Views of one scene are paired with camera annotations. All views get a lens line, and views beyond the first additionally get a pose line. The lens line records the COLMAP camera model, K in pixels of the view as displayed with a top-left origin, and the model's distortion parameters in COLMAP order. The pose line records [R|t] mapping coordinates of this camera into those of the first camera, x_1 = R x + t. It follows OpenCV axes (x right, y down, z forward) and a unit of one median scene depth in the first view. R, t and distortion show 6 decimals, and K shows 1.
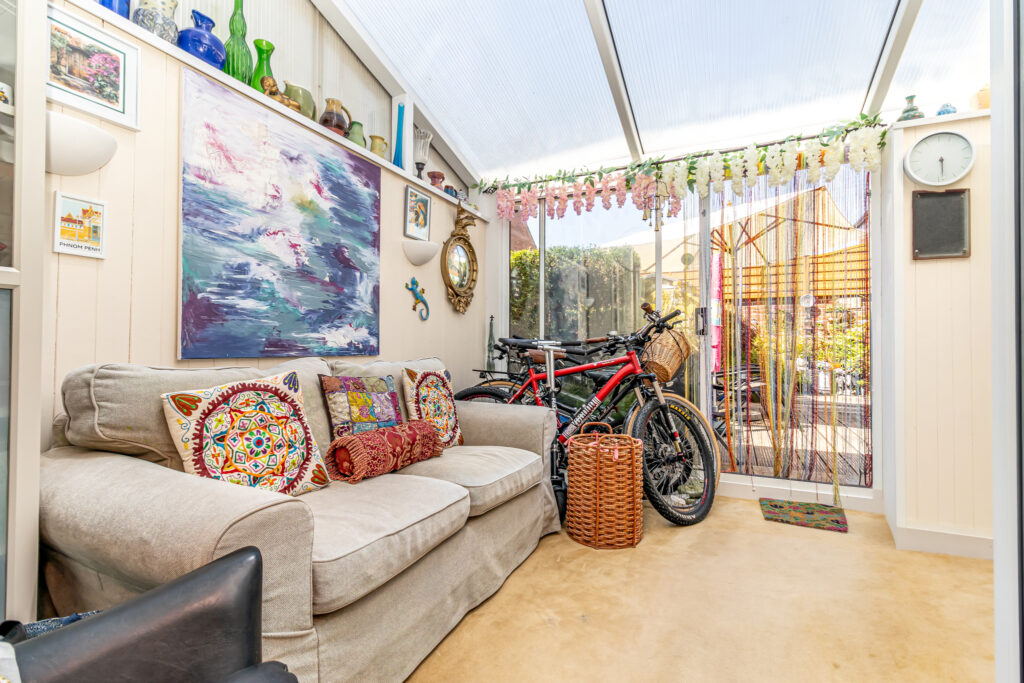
lens RADIAL K [[470.6, 0, 508.3], [0, 470.6, 340.4], [0, 0, 1]] dist [0.003285, 0.000246]
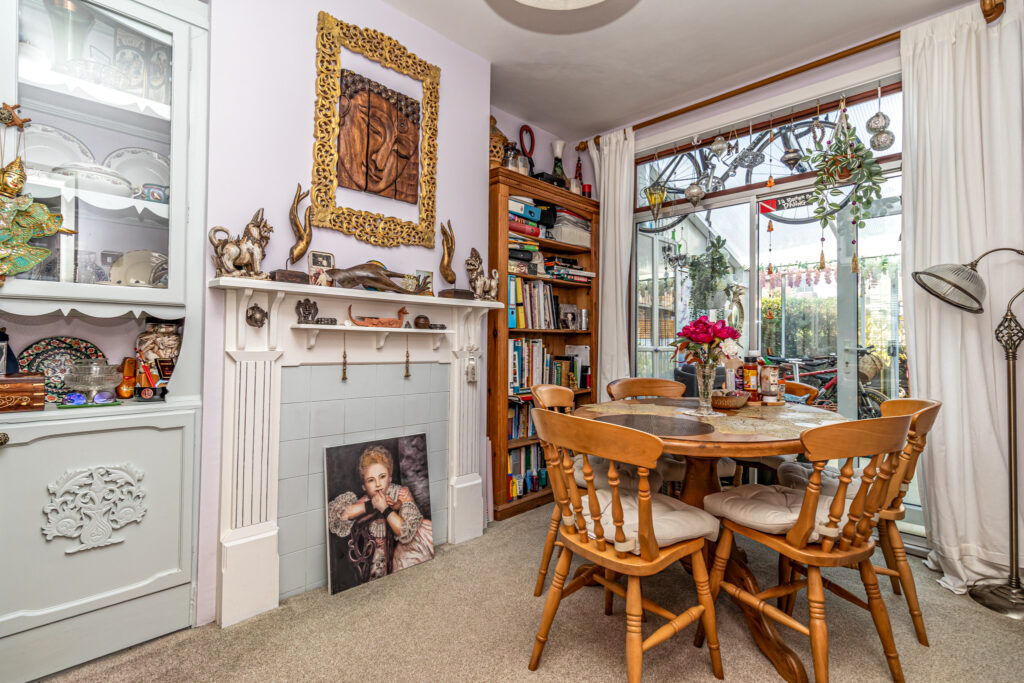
lens RADIAL K [[470.6, 0, 518.9], [0, 470.6, 337.5], [0, 0, 1]] dist [0.003285, 0.000246]
pose [[0.942122, 0.001842, -0.335266, -0.319615], [-0.004687, 0.999960, -0.007679, -0.063162], [0.335238, 0.008806, 0.942092, -1.158568]]
